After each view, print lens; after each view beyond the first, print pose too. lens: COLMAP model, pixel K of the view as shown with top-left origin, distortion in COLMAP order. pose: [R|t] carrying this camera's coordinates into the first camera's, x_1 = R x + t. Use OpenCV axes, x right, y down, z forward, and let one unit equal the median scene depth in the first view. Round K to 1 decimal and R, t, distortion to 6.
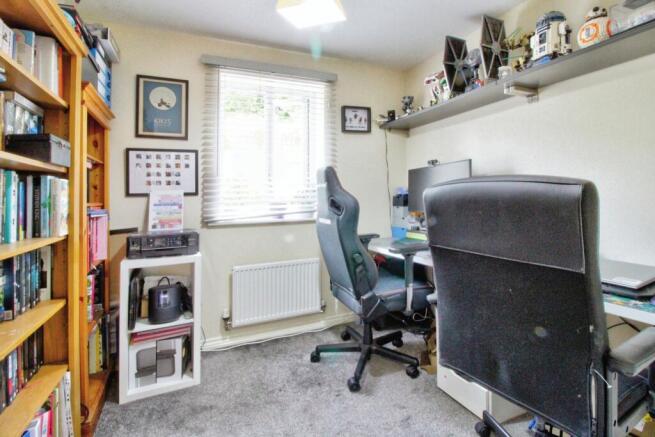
lens RADIAL K [[311.1, 0, 327.2], [0, 311.1, 199.7], [0, 0, 1]] dist [-0.003532, -0.010373]
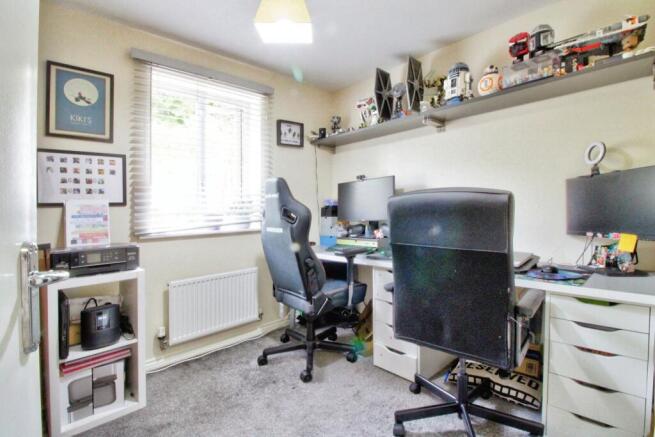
lens RADIAL K [[310.7, 0, 327.3], [0, 310.7, 226.4], [0, 0, 1]] dist [-0.011704, -0.001067]
pose [[0.940351, -0.020550, 0.339584, -0.184003], [0.007481, 0.999182, 0.039749, 0.015050], [-0.340123, -0.034837, 0.939735, -0.042090]]
